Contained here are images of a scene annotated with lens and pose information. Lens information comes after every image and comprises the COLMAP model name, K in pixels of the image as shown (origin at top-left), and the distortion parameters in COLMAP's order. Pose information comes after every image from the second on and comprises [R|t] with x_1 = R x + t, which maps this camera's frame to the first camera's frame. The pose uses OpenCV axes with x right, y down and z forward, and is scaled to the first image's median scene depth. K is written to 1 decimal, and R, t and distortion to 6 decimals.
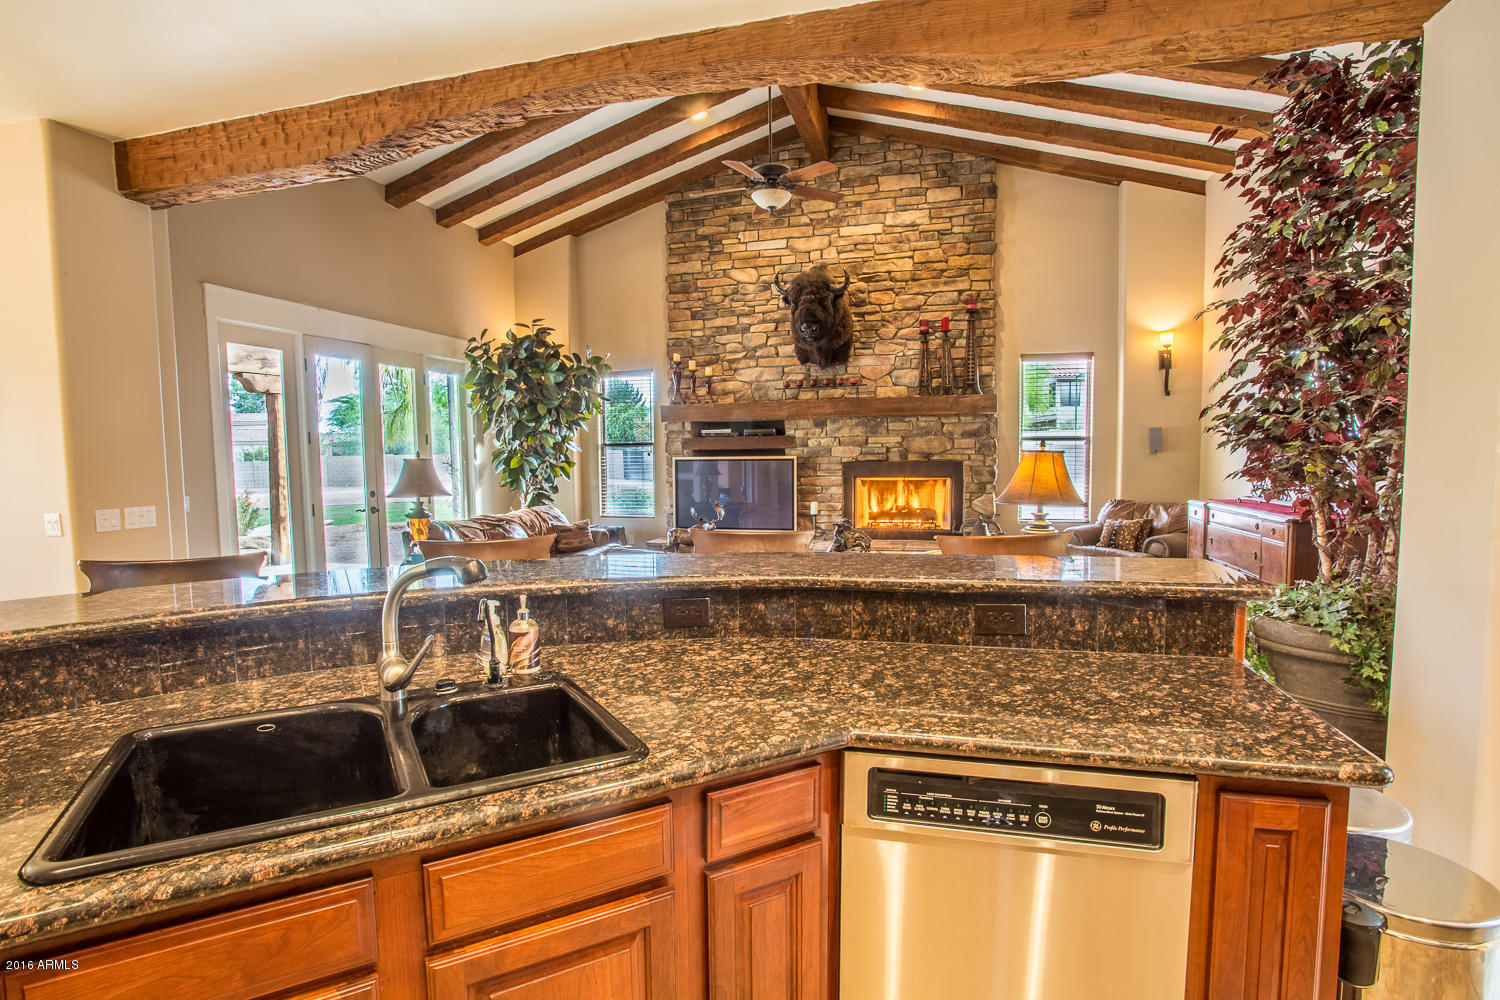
lens RADIAL K [[745.8, 0, 745.1], [0, 745.8, 493.0], [0, 0, 1]] dist [-0.071015, 0.035445]
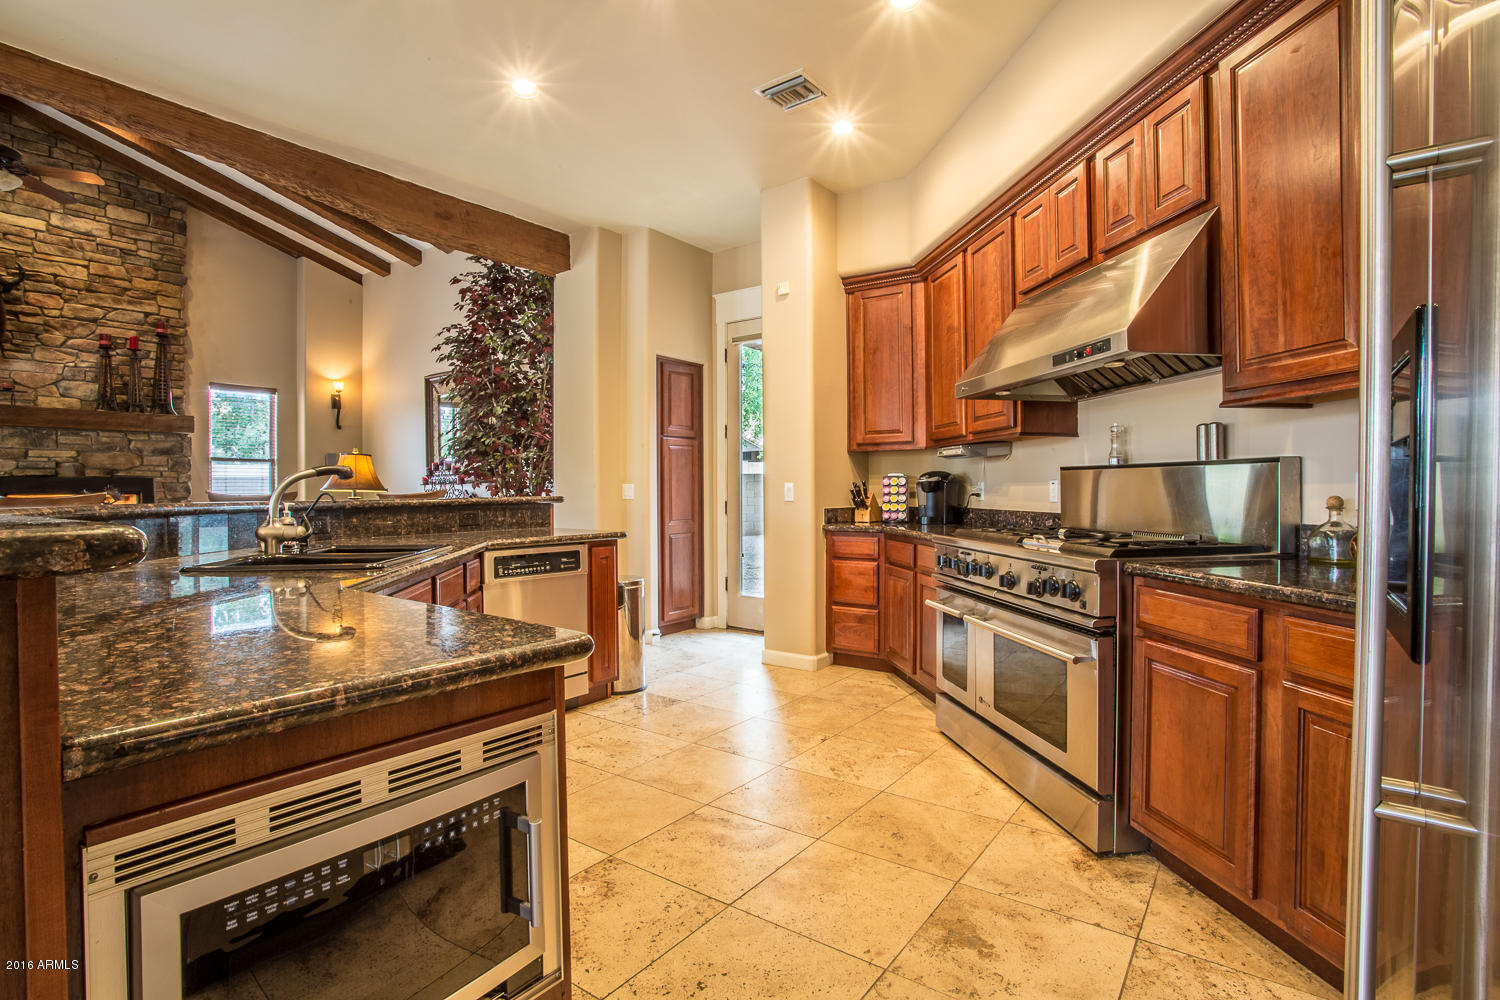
lens RADIAL K [[745.8, 0, 745.1], [0, 745.8, 493.0], [0, 0, 1]] dist [-0.071015, 0.035445]
pose [[0.358003, 0.003678, 0.933713, -0.345425], [0.058251, 0.997956, -0.026265, 0.052112], [-0.931902, 0.063793, 0.357057, -0.124424]]
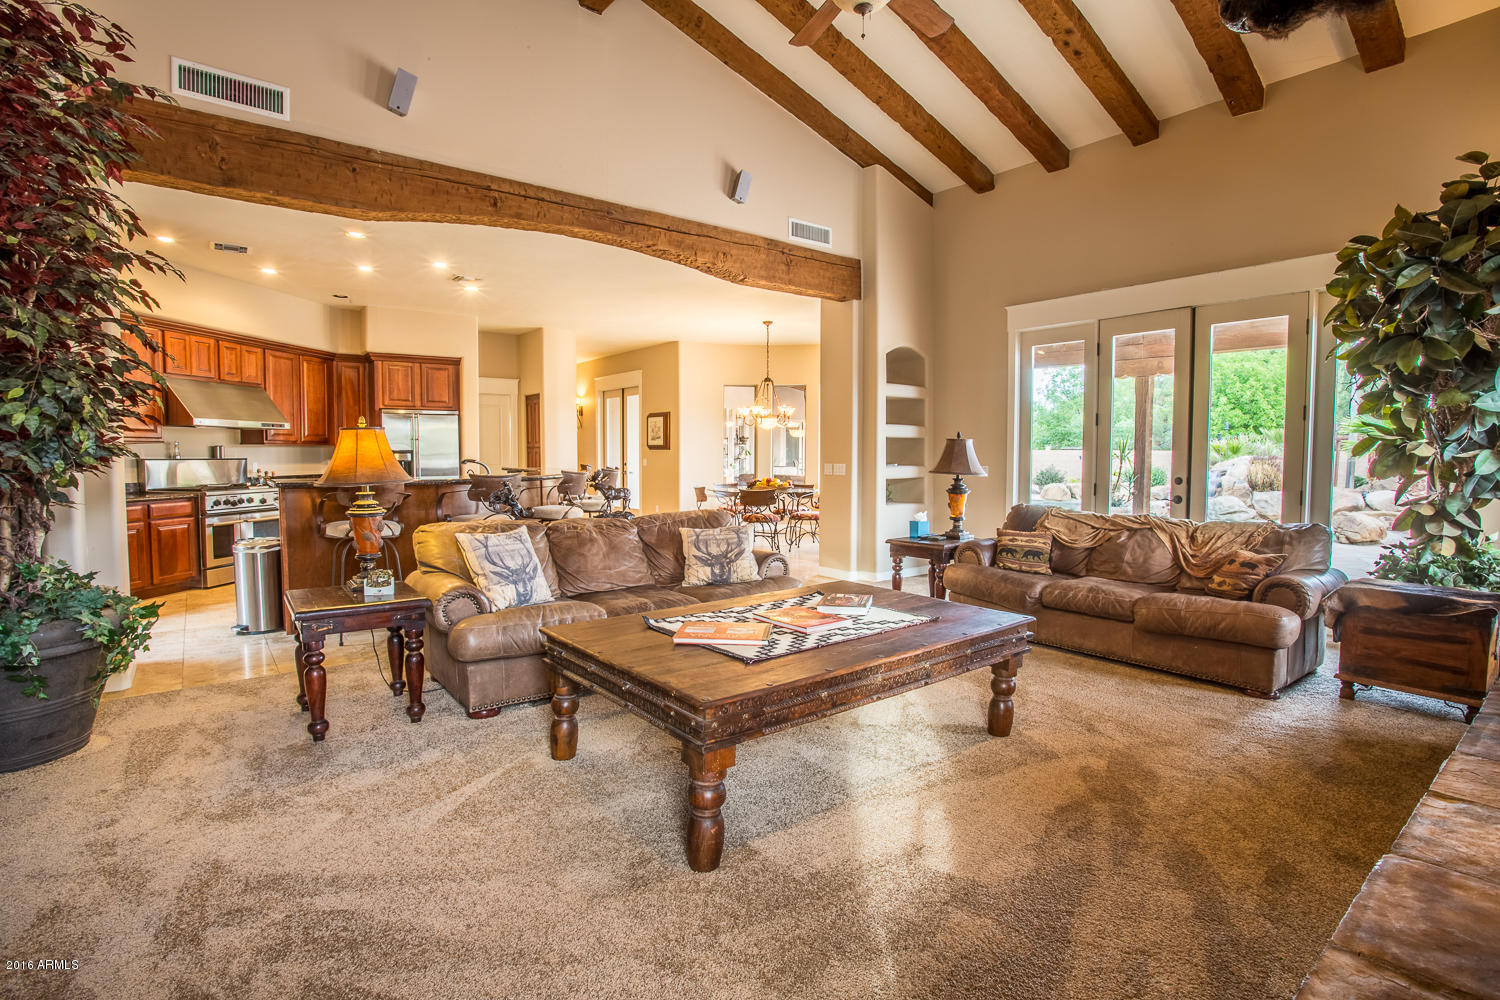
lens RADIAL K [[745.8, 0, 745.1], [0, 745.8, 493.0], [0, 0, 1]] dist [-0.071015, 0.035445]
pose [[-0.596447, 0.053447, -0.800871, 0.404418], [-0.045761, 0.993893, 0.100409, -0.043049], [0.801347, 0.096538, -0.590359, 0.946514]]
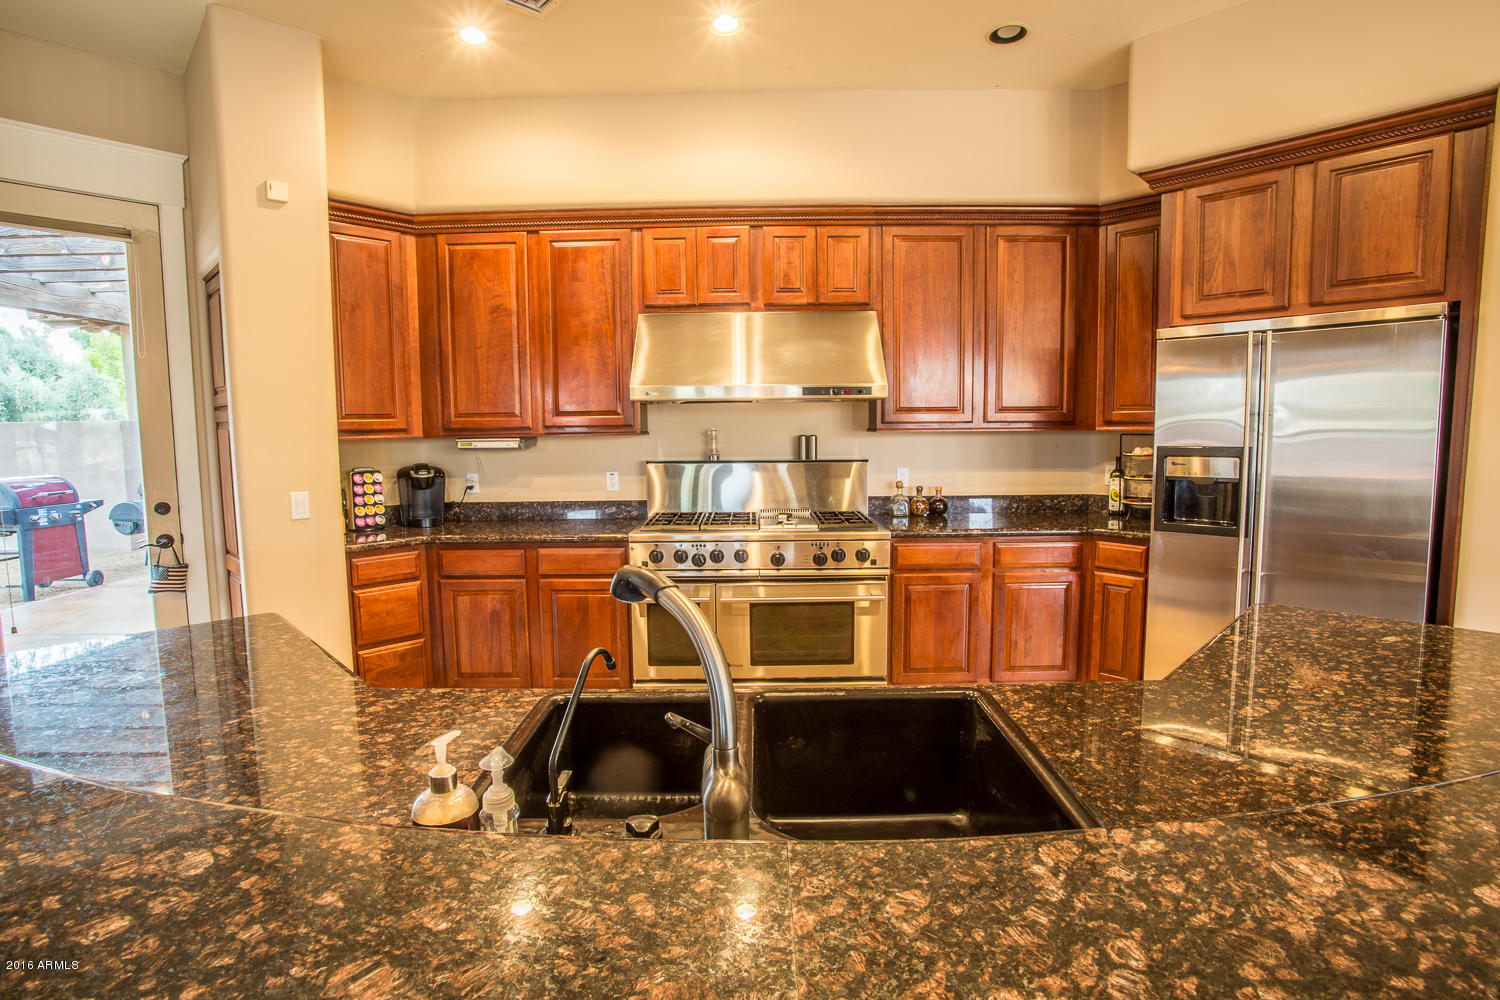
lens RADIAL K [[745.8, 0, 745.1], [0, 745.8, 493.0], [0, 0, 1]] dist [-0.071015, 0.035445]
pose [[-0.871693, -0.023438, 0.489491, -0.176853], [0.051655, 0.988897, 0.139339, -0.010886], [-0.487322, 0.146745, -0.860804, 0.273760]]
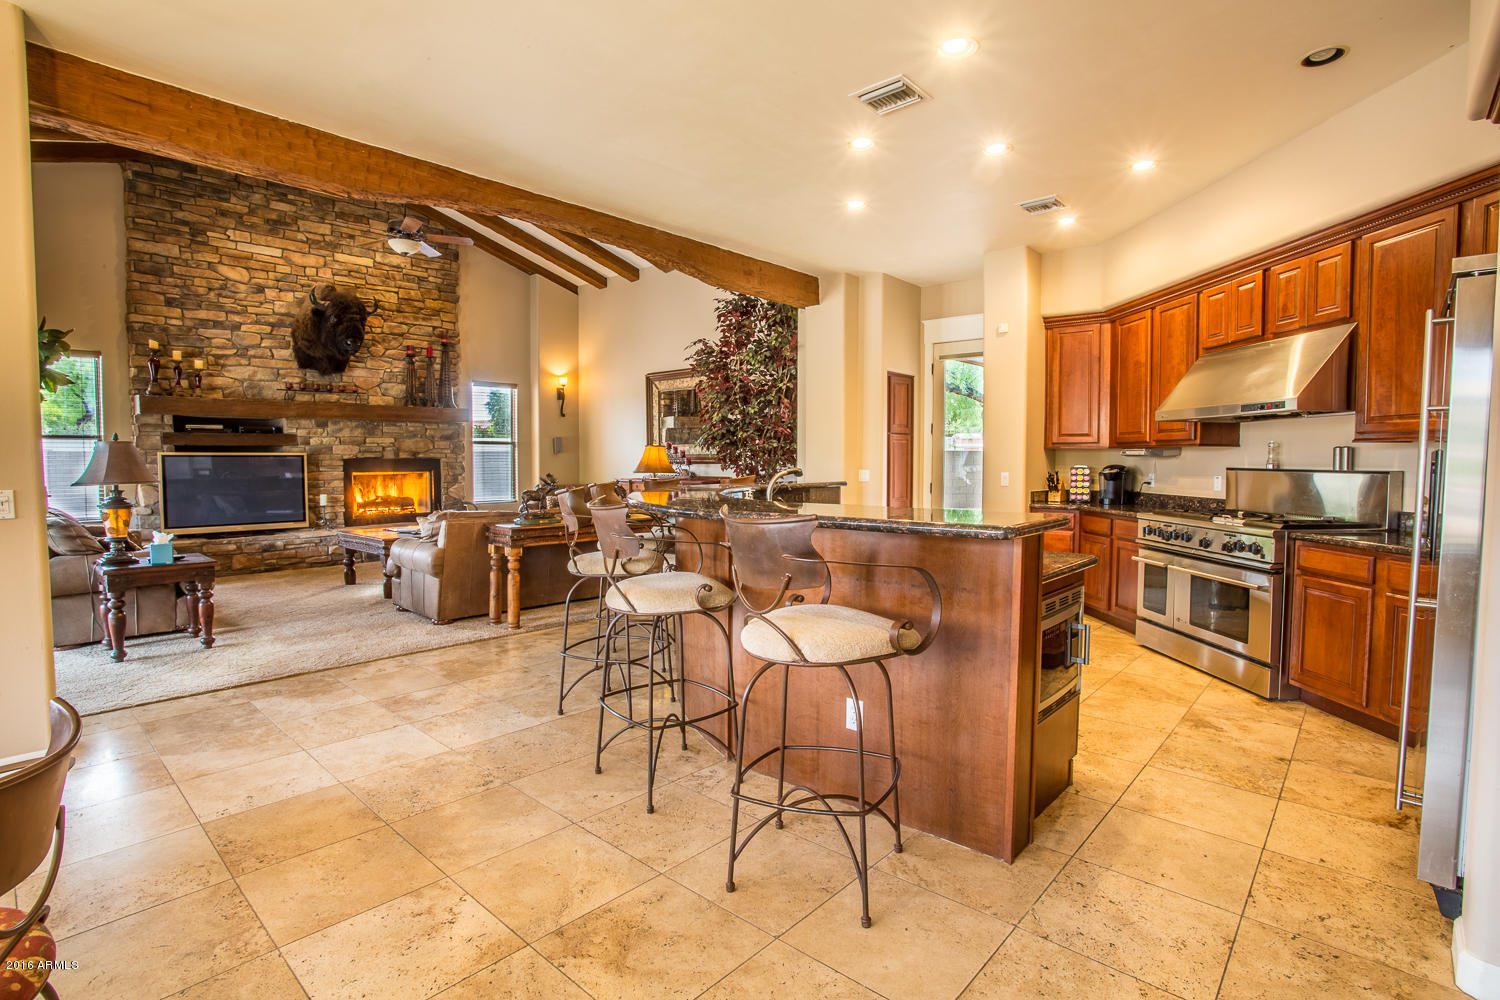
lens RADIAL K [[745.8, 0, 745.1], [0, 745.8, 493.0], [0, 0, 1]] dist [-0.071015, 0.035445]
pose [[0.444529, -0.029878, 0.895266, -0.619563], [0.049049, 0.998756, 0.008978, 0.031790], [-0.894420, 0.039921, 0.445442, -0.050205]]
